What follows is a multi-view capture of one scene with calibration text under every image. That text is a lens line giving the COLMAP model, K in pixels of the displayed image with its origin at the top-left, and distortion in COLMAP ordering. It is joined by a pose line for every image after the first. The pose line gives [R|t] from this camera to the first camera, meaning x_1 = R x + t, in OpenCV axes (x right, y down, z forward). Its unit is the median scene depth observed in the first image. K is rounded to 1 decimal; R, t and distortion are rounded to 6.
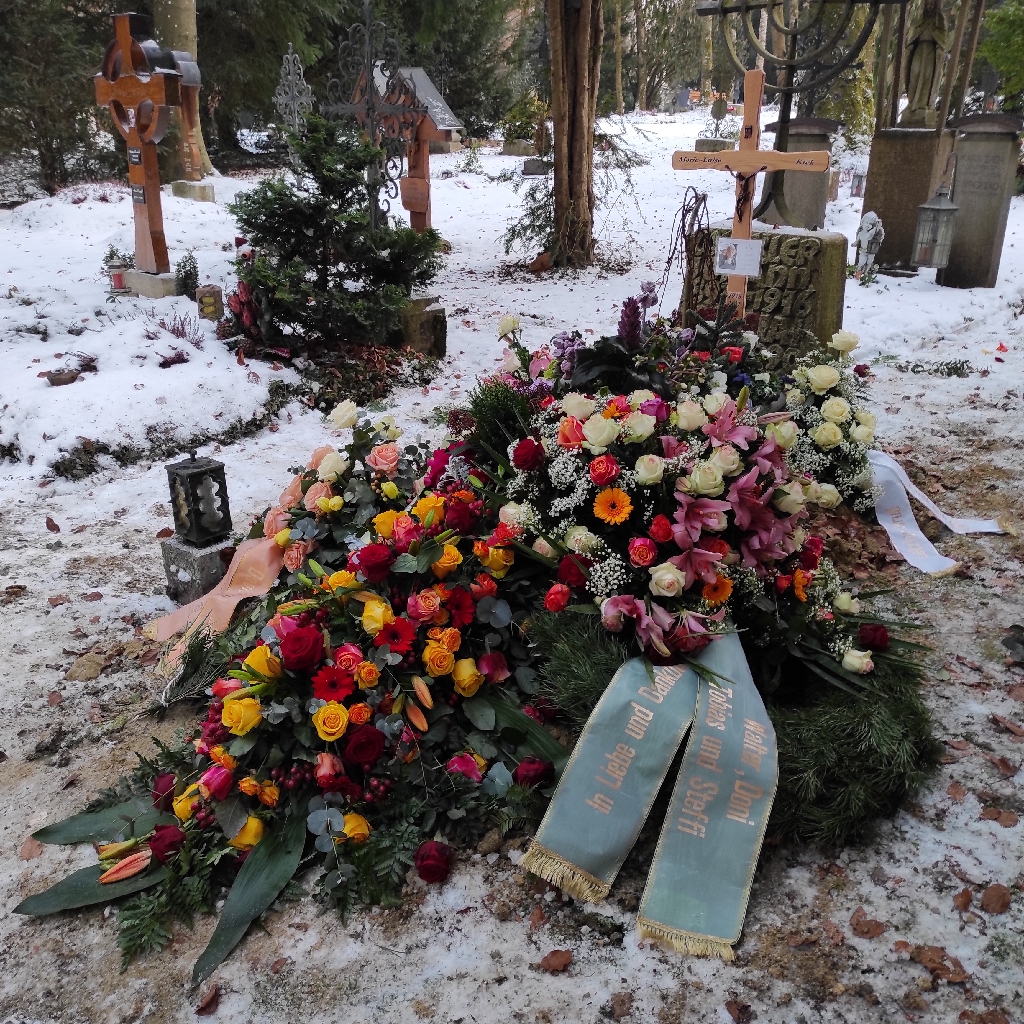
lens RADIAL K [[998.7, 0, 509.2], [0, 998.7, 515.9], [0, 0, 1]] dist [0.072393, -0.088767]
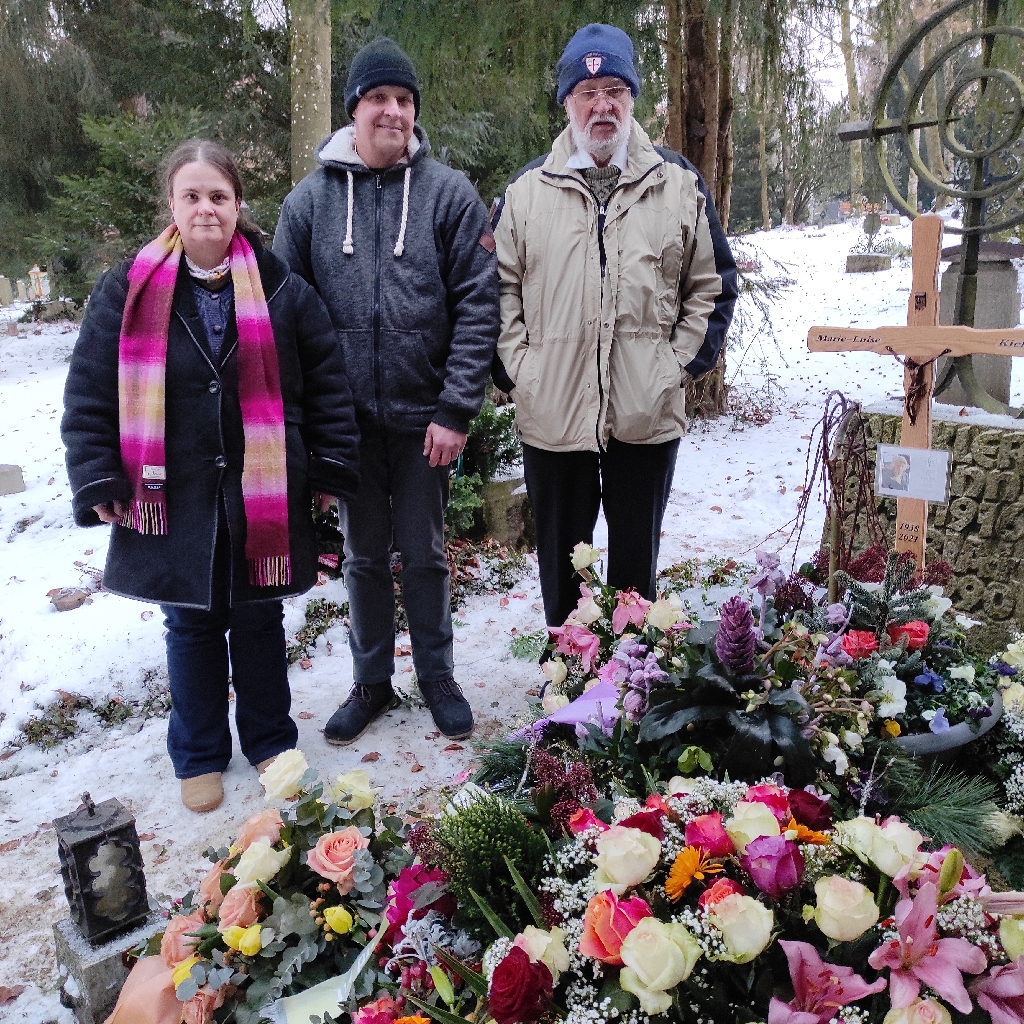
lens RADIAL K [[1004.3, 0, 507.1], [0, 1004.3, 513.1], [0, 0, 1]] dist [0.058603, -0.067415]
pose [[0.988644, -0.011214, -0.149860, 0.064454], [-0.005645, 0.993737, -0.111602, -0.168462], [0.150173, 0.111180, 0.982388, 0.316467]]
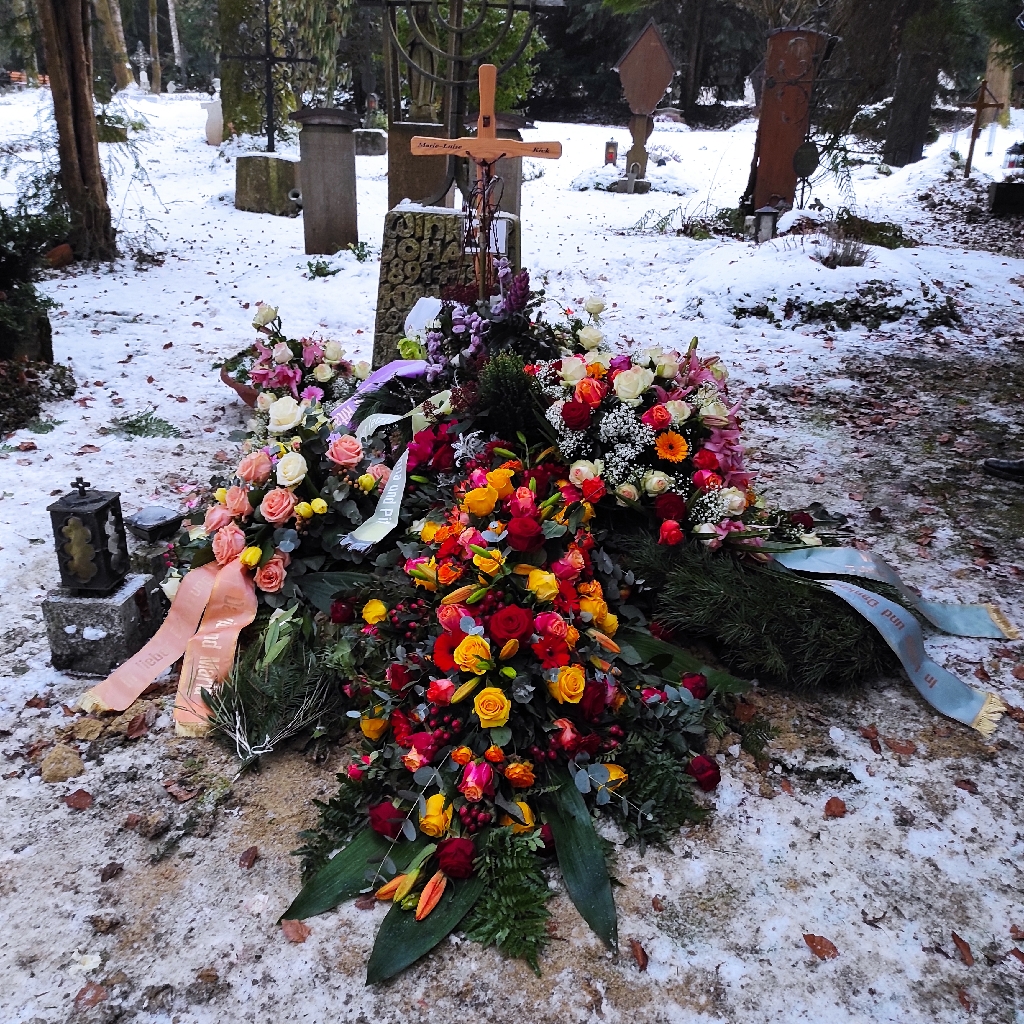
lens RADIAL K [[998.7, 0, 509.2], [0, 998.7, 515.9], [0, 0, 1]] dist [0.072393, -0.088767]
pose [[0.814549, -0.185386, 0.549674, -0.453191], [0.180858, 0.981489, 0.063014, -0.024890], [-0.551181, 0.048085, 0.832999, 0.100423]]
